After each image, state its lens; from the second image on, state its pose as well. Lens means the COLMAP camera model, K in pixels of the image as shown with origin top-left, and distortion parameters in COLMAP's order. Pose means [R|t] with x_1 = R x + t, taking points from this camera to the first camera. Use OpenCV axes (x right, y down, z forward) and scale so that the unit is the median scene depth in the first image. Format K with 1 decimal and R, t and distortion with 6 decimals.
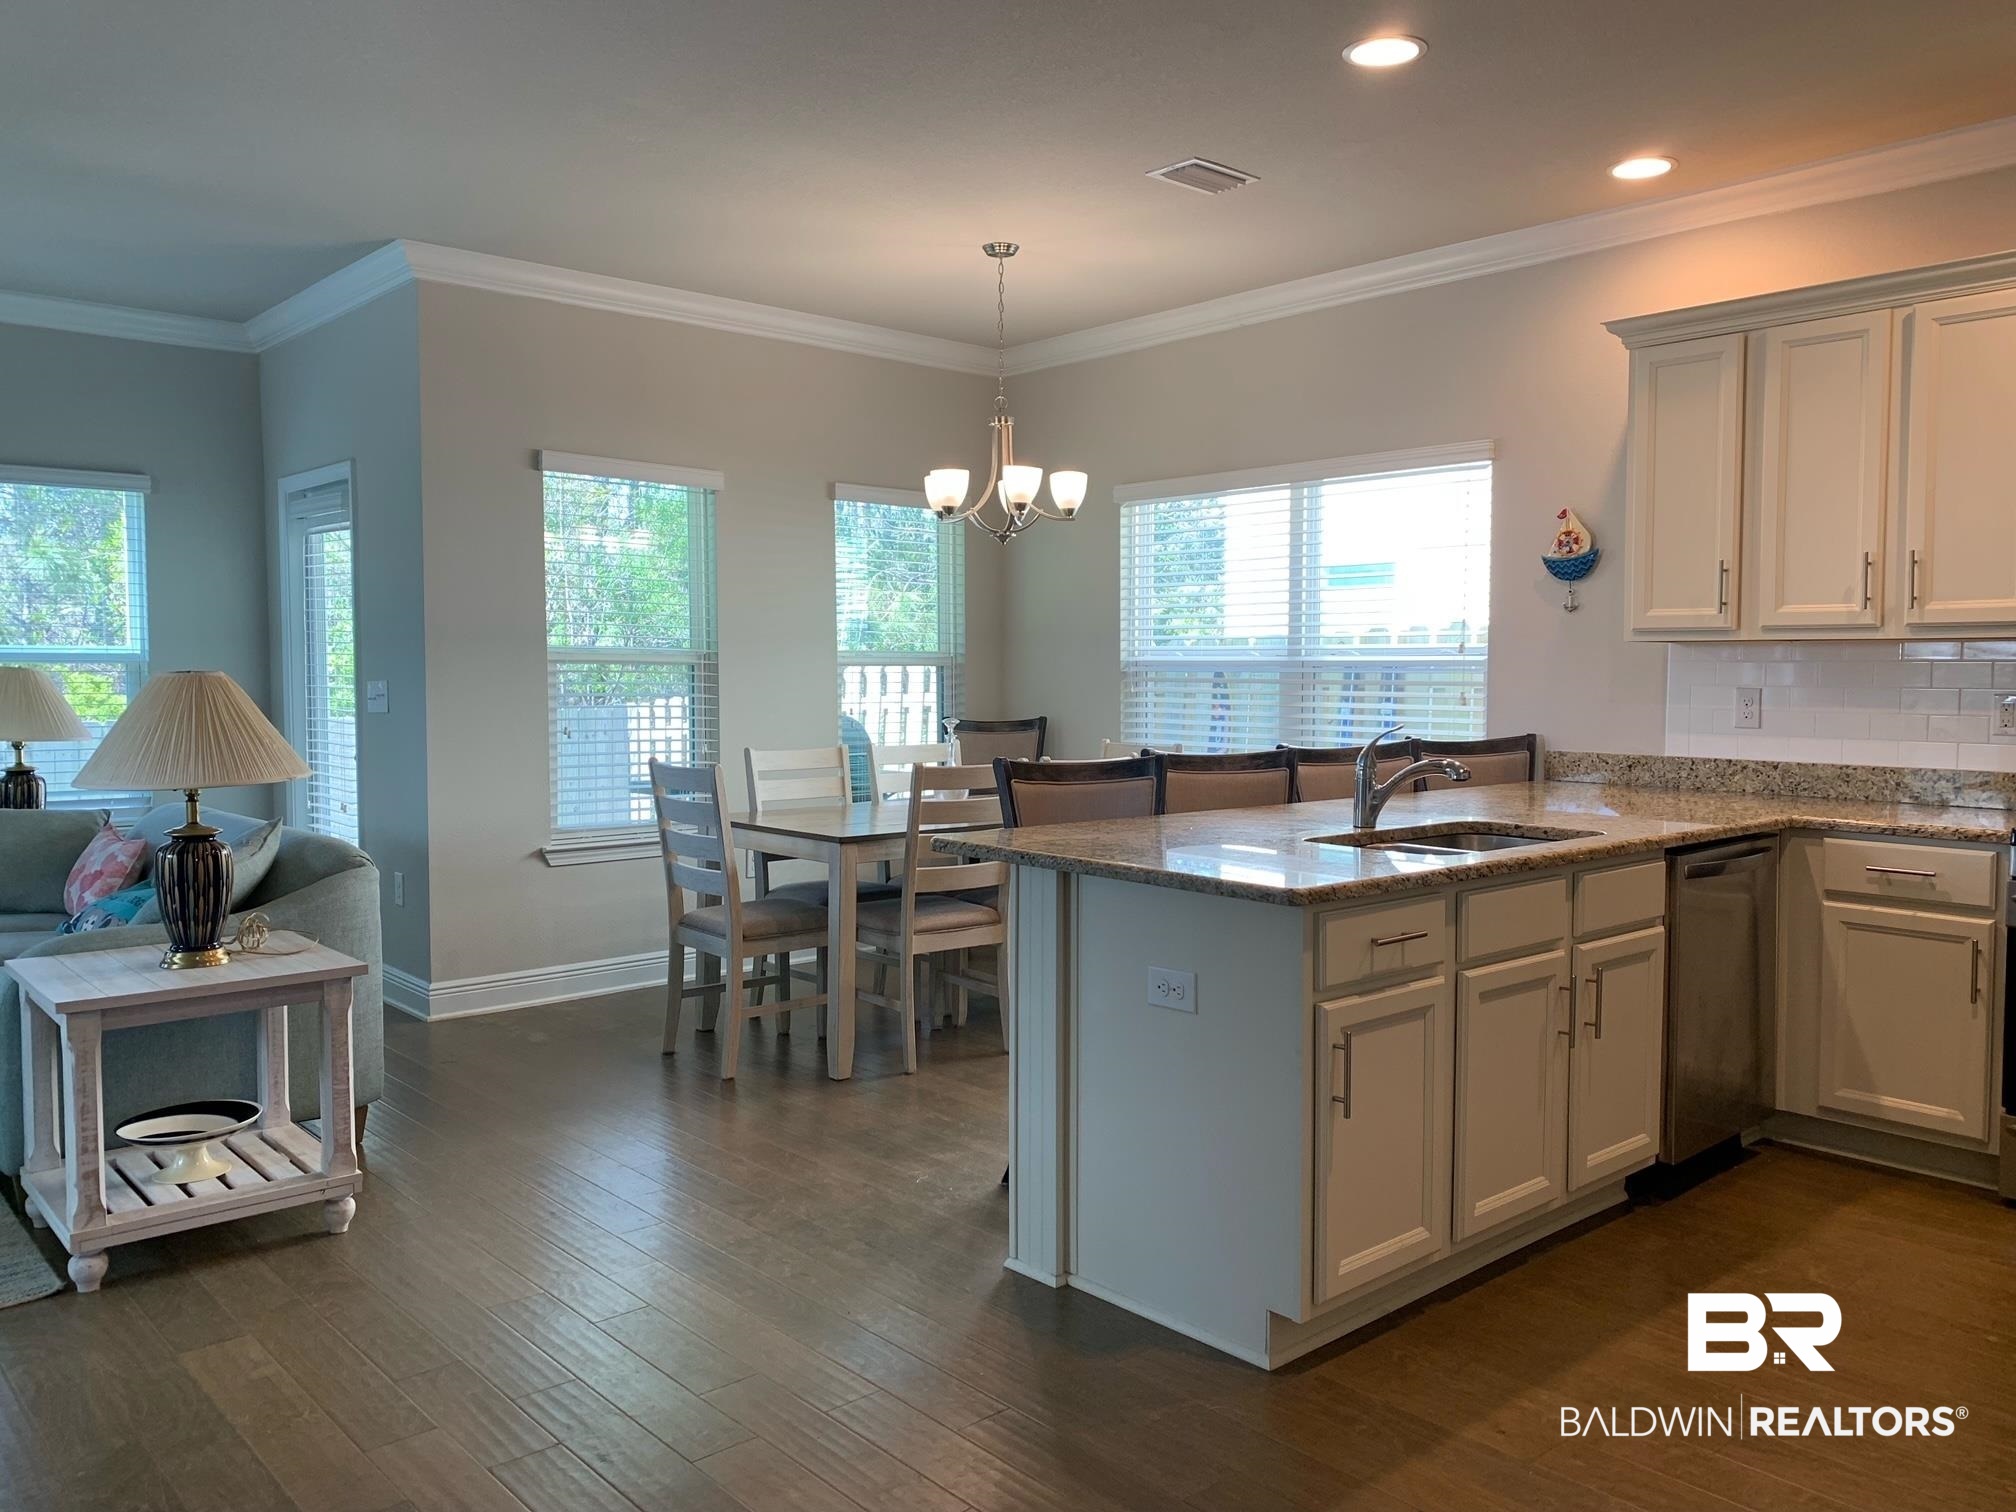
lens RADIAL K [[1550.7, 0, 1009.8], [0, 1550.7, 742.7], [0, 0, 1]] dist [0.024737, -0.007515]
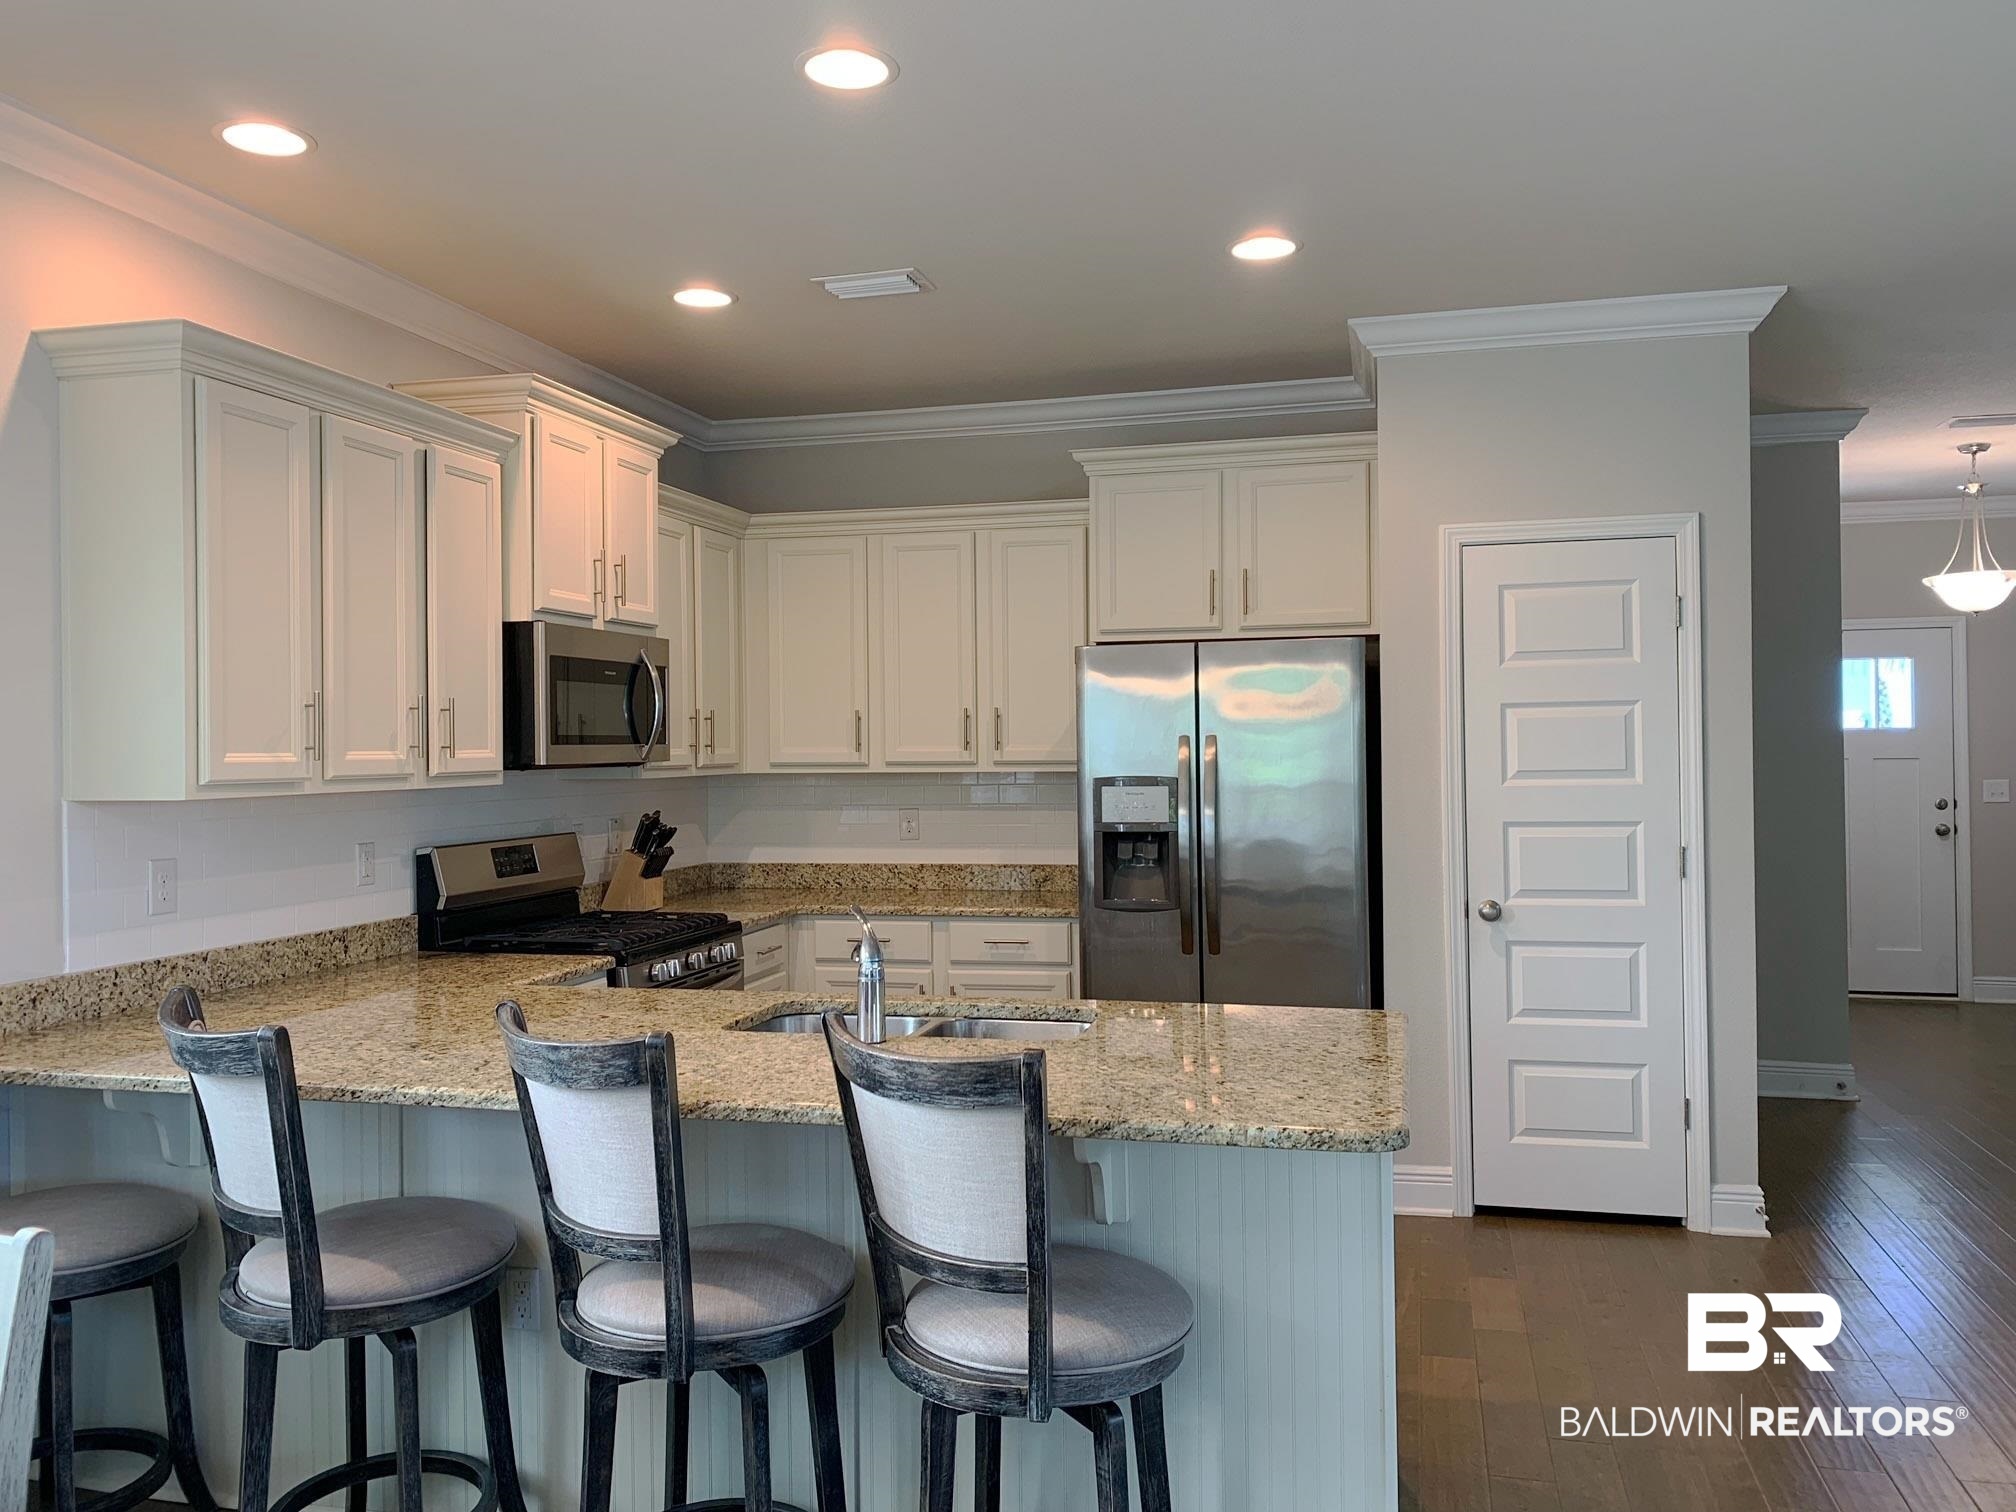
lens RADIAL K [[1581.0, 0, 1036.5], [0, 1581.0, 725.0], [0, 0, 1]] dist [0.012094, -0.008468]
pose [[-0.567356, 0.011240, 0.823396, -0.367352], [0.049540, 0.998562, 0.020504, -0.091325], [-0.821981, 0.052424, -0.567096, 1.061513]]
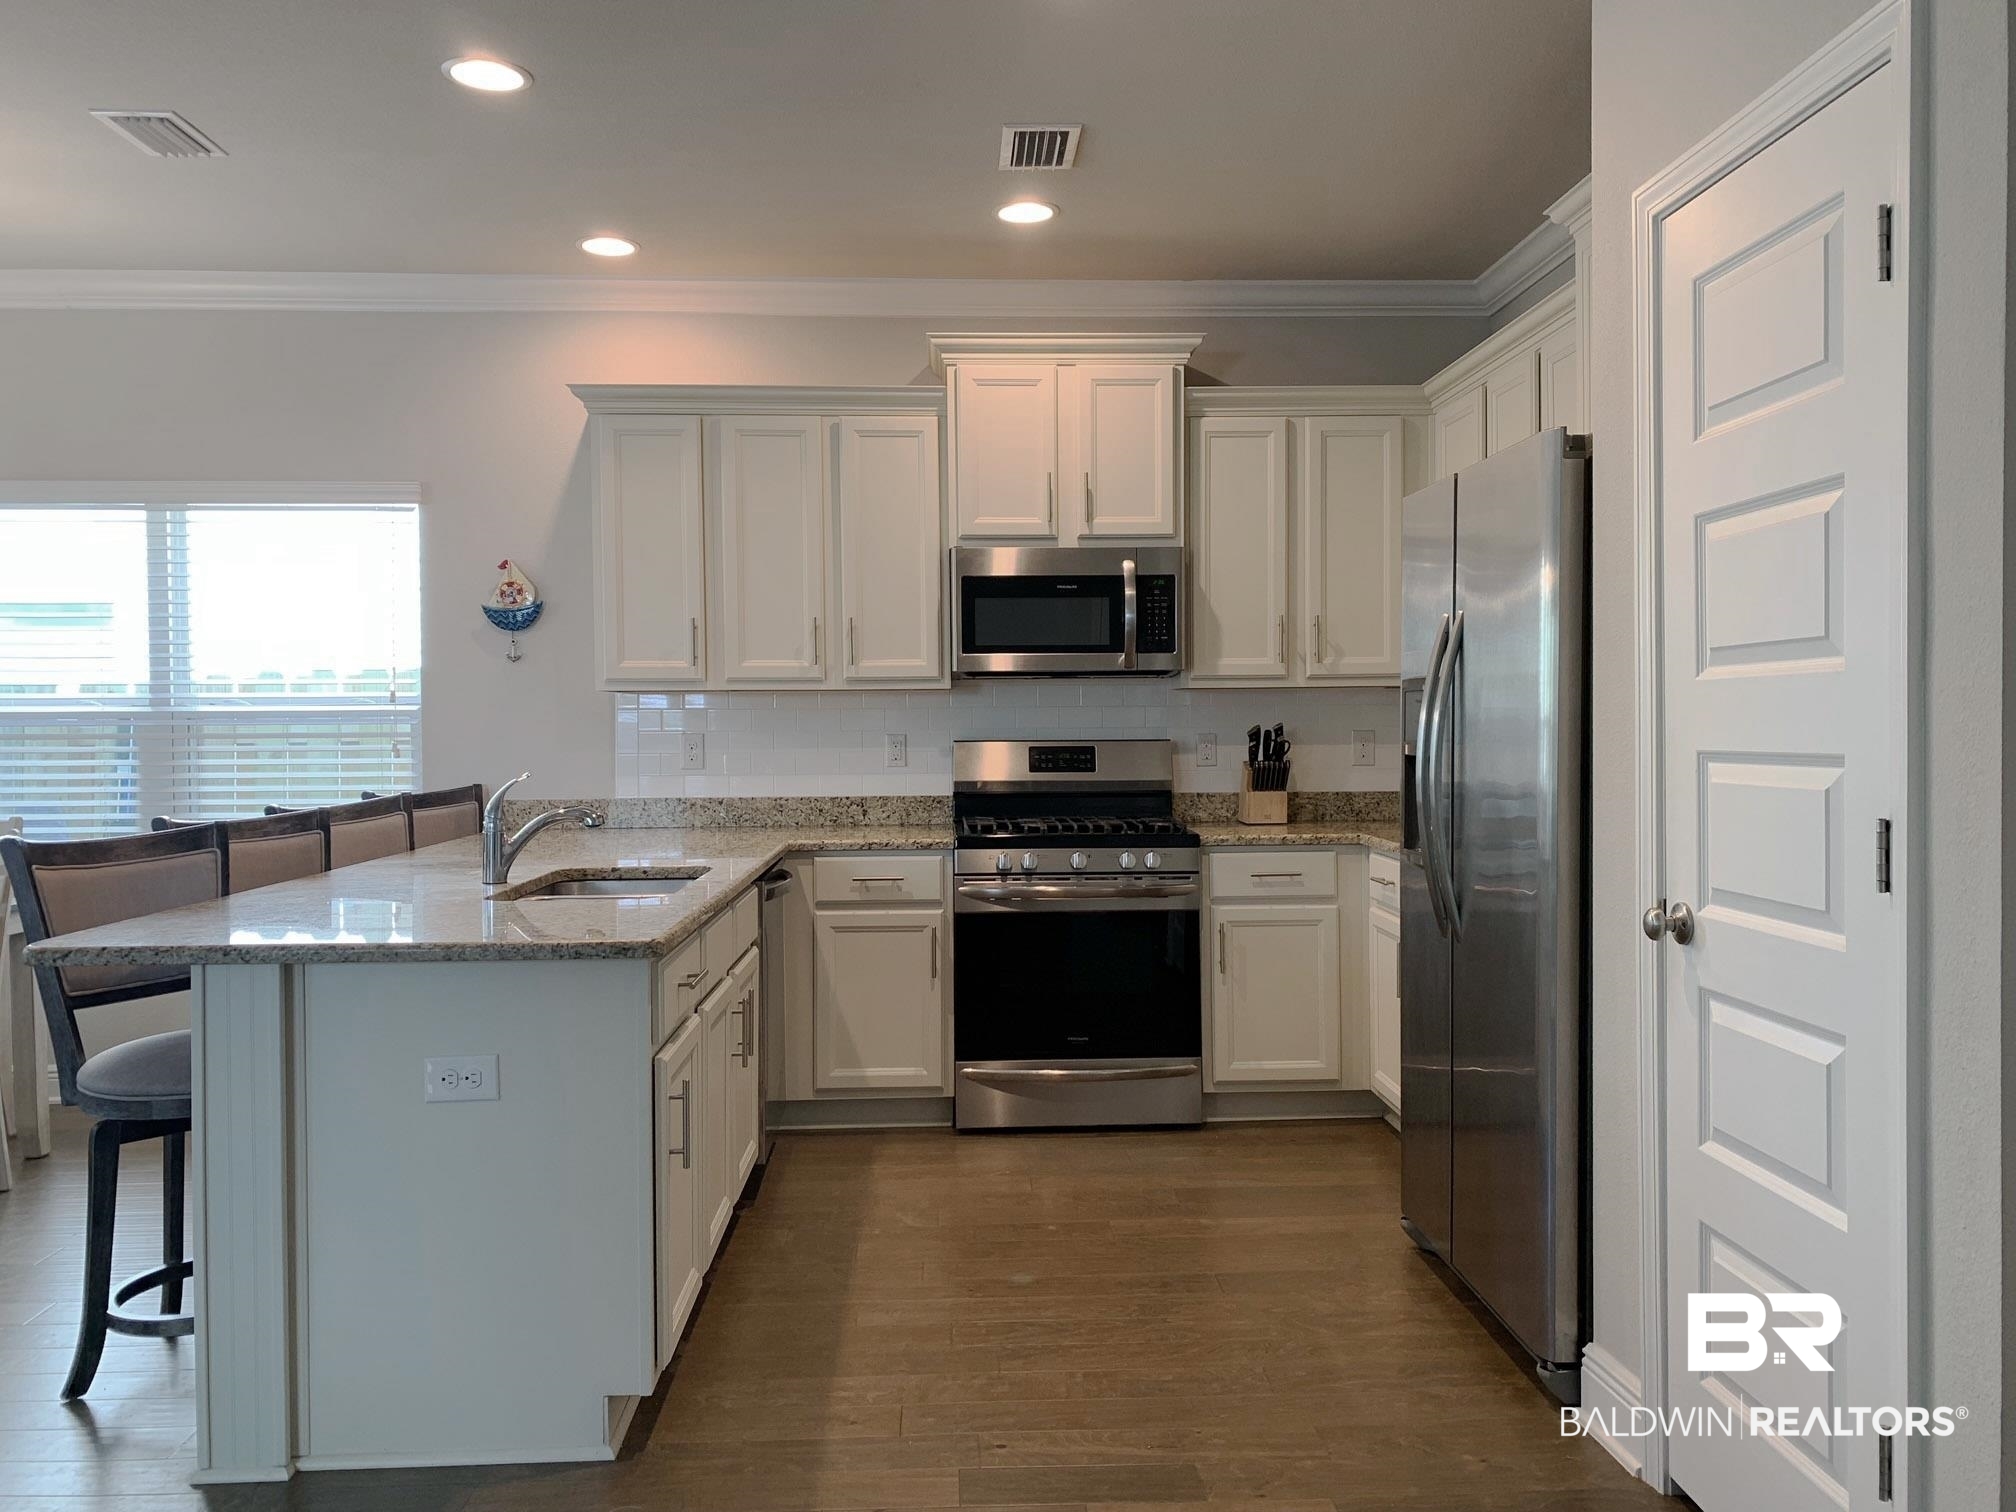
lens RADIAL K [[1550.7, 0, 1009.8], [0, 1550.7, 742.7], [0, 0, 1]] dist [0.024737, -0.007515]
pose [[0.633035, -0.020006, 0.773865, -0.235104], [0.047596, 0.998781, -0.013113, -0.002669], [-0.772659, 0.045134, 0.633215, 0.118789]]
